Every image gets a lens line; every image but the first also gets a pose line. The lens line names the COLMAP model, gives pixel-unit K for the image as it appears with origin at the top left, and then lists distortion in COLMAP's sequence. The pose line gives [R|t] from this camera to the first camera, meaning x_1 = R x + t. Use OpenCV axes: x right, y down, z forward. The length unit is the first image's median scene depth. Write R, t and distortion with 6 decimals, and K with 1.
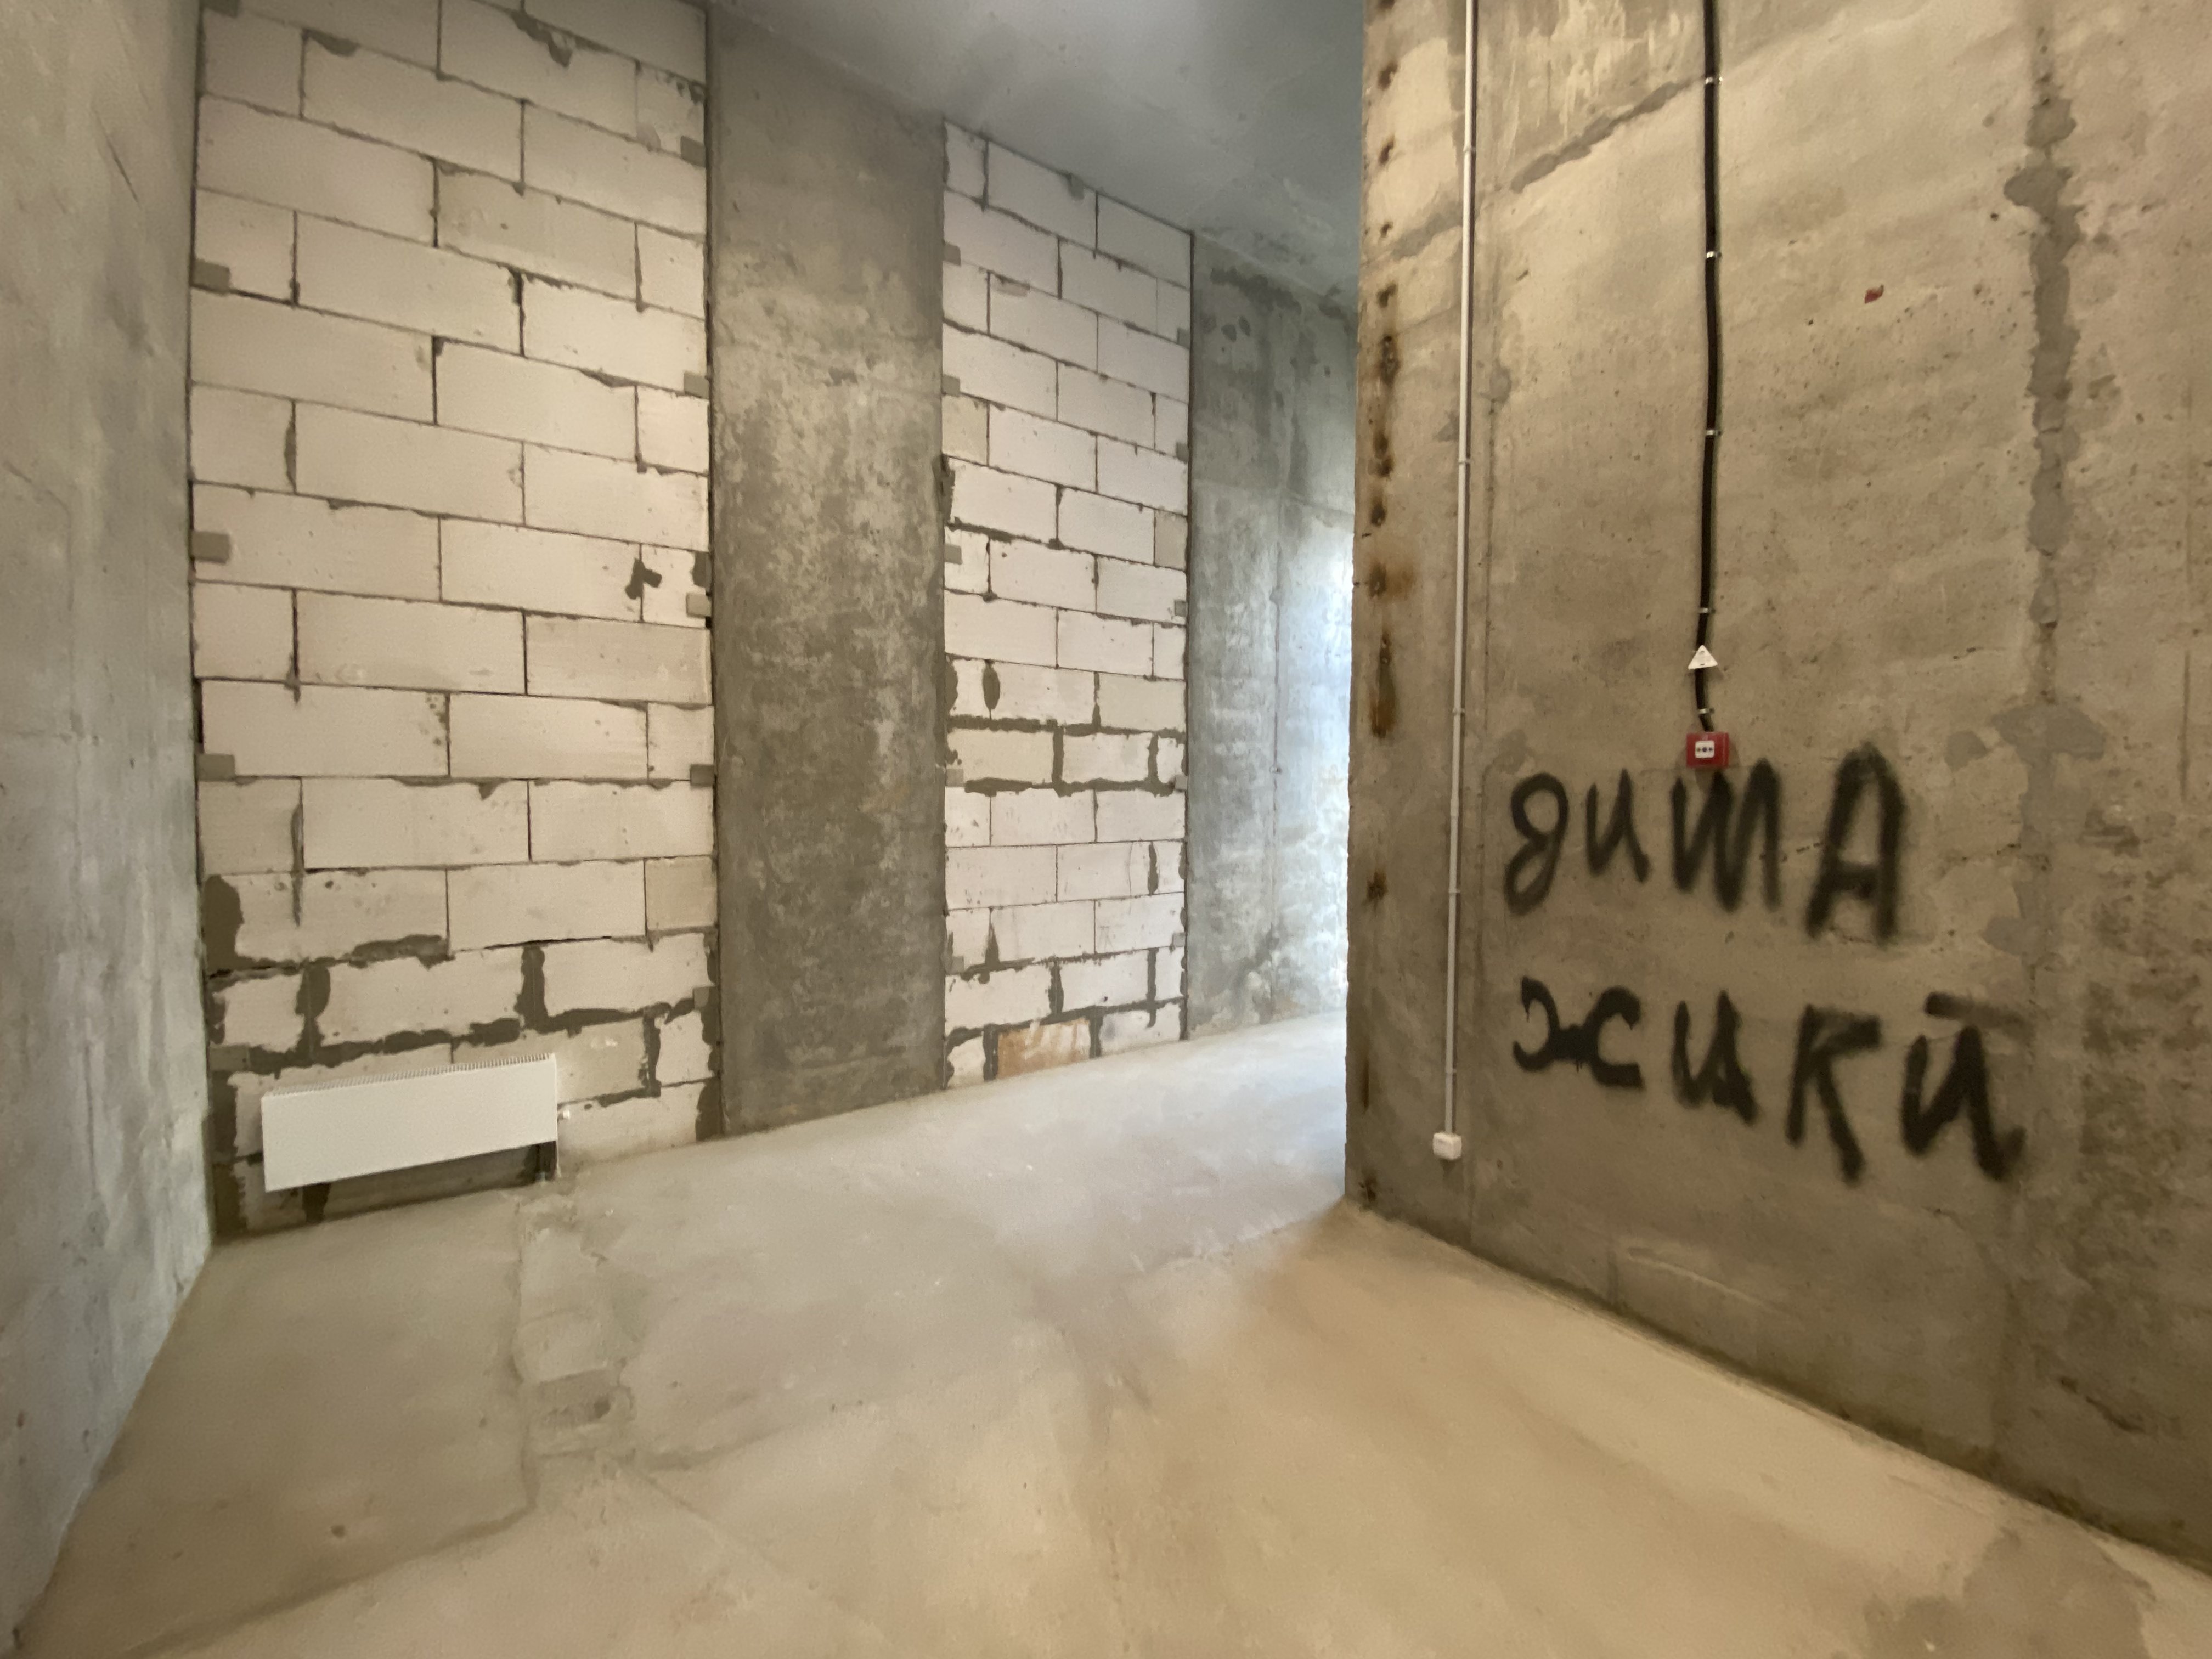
lens RADIAL K [[893.8, 0, 1108.3], [0, 893.8, 835.4], [0, 0, 1]] dist [-0.004571, -0.006972]
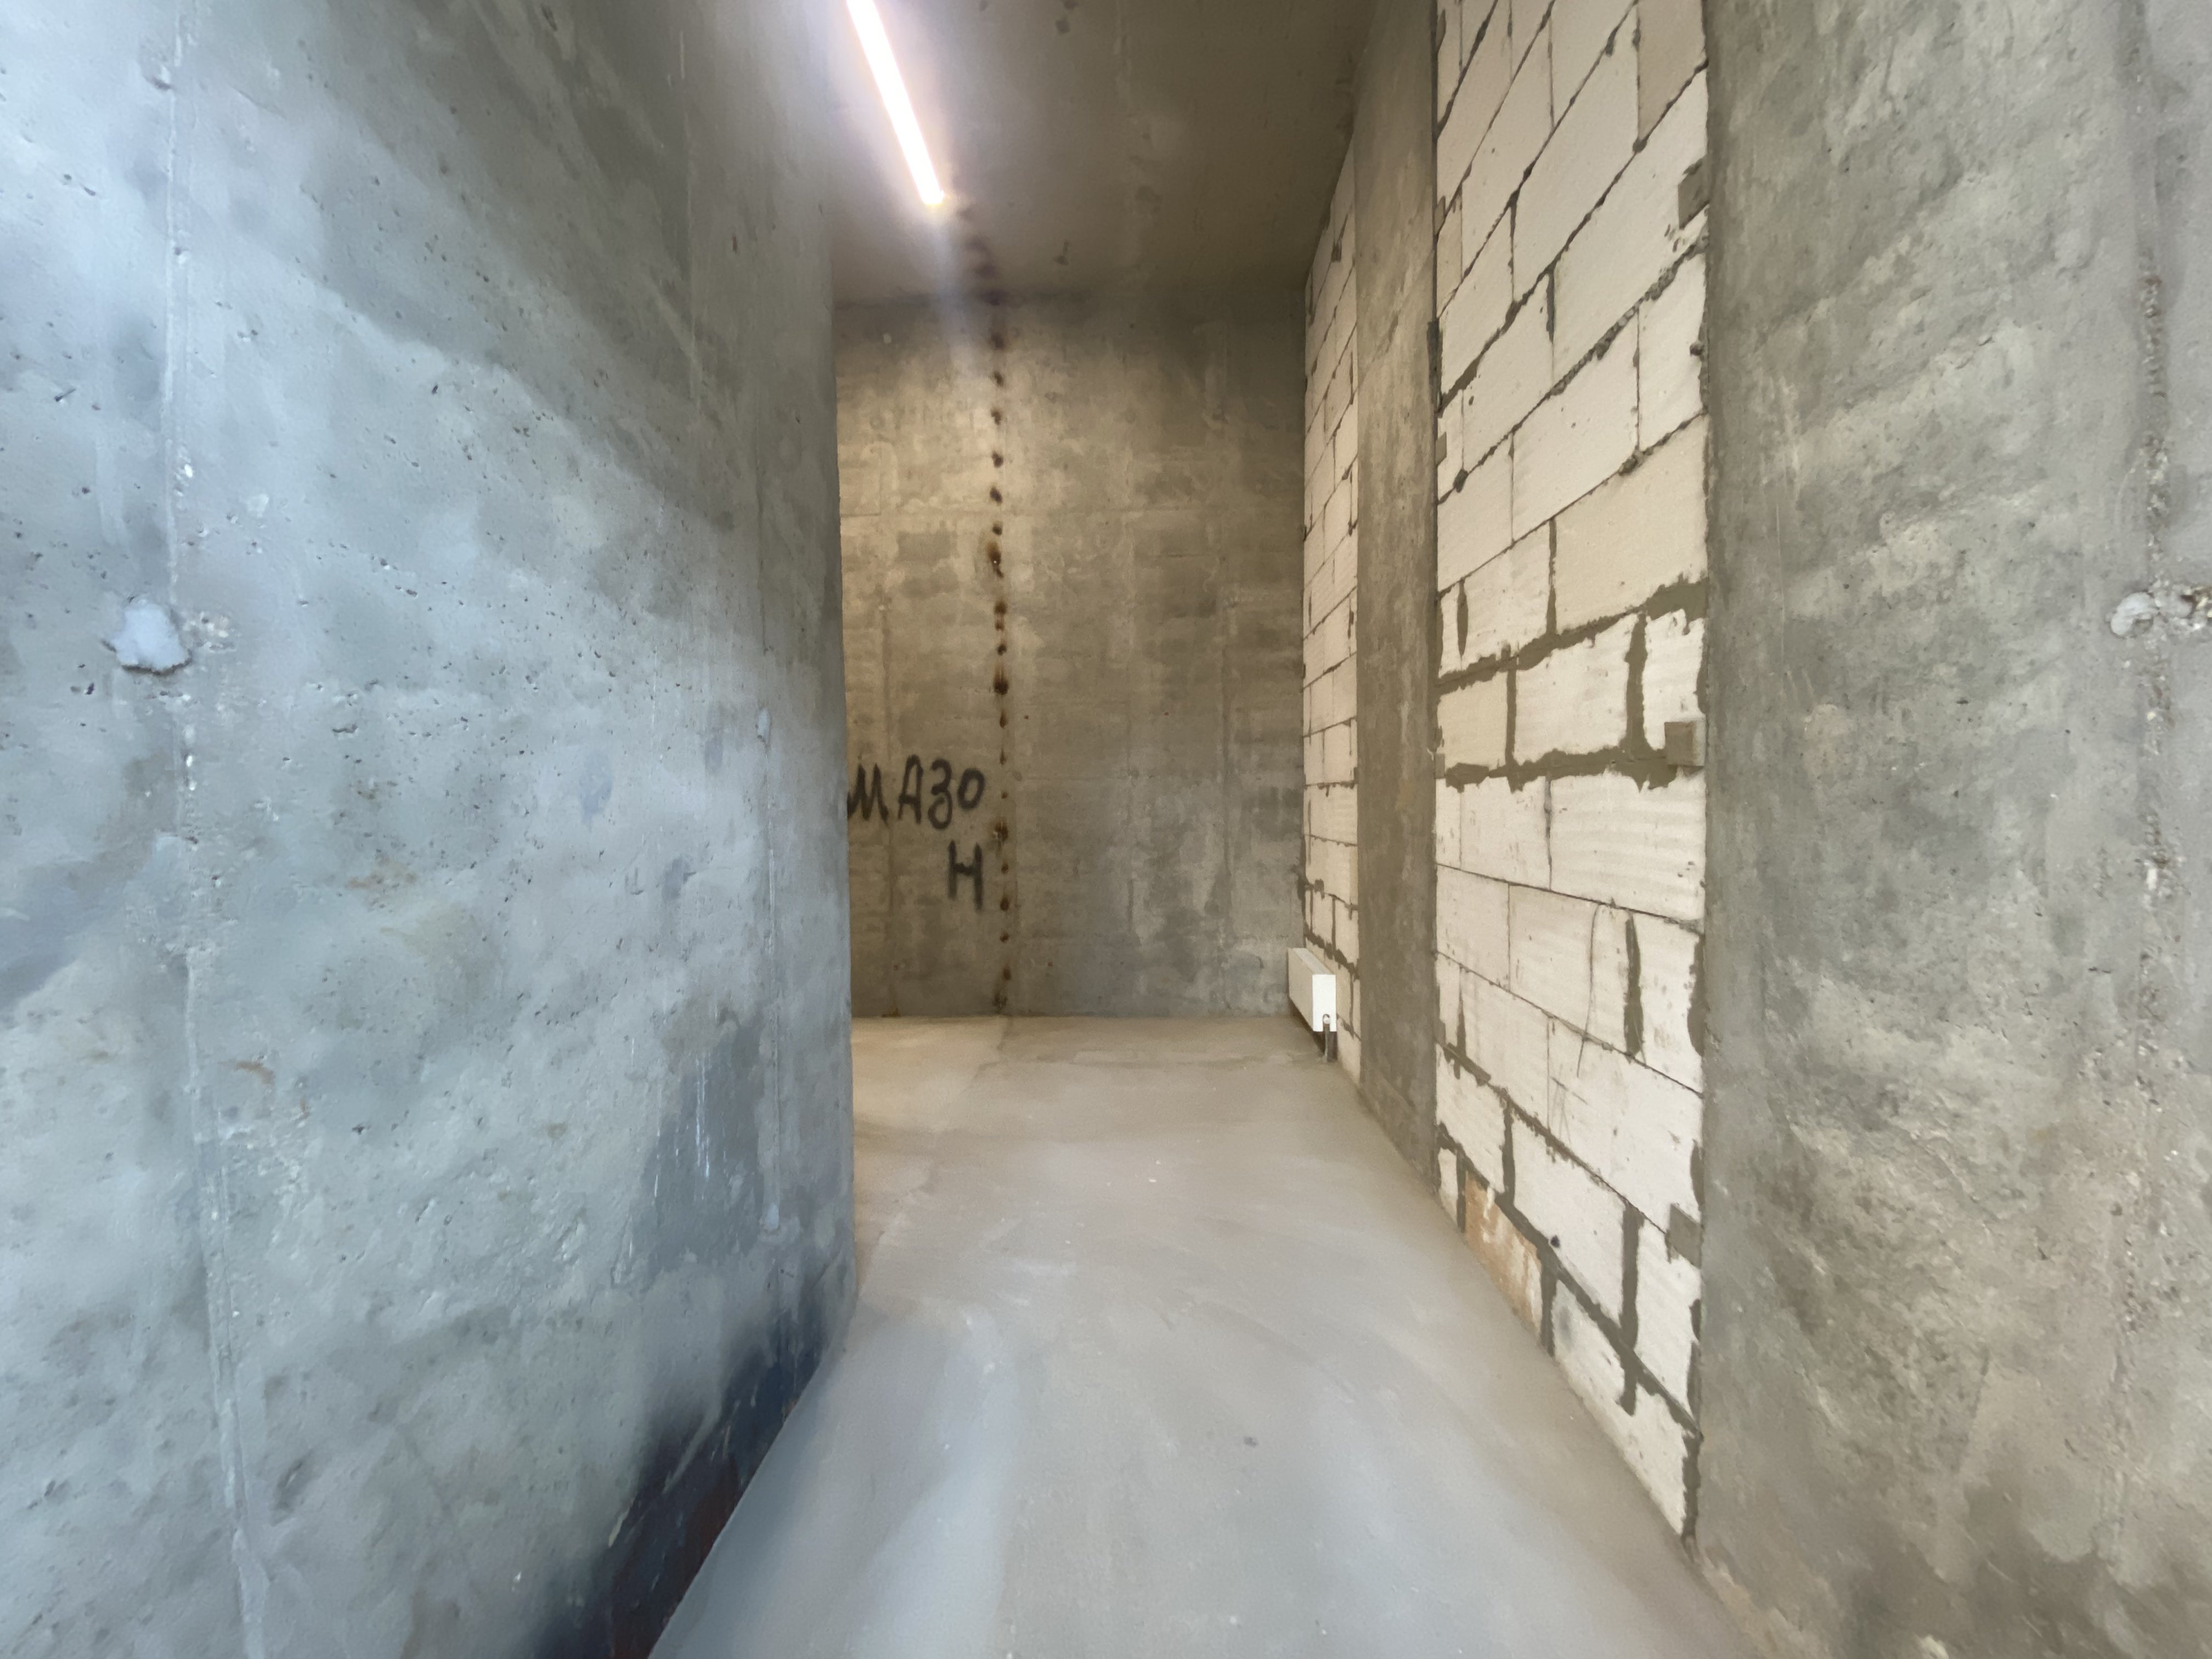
lens RADIAL K [[893.8, 0, 1092.9], [0, 893.8, 829.6], [0, 0, 1]] dist [-0.004571, -0.006972]
pose [[-0.639126, 0.030323, -0.768504, 0.458443], [-0.028227, 0.997624, 0.062838, -0.042550], [0.768584, 0.061854, -0.636752, 1.038531]]
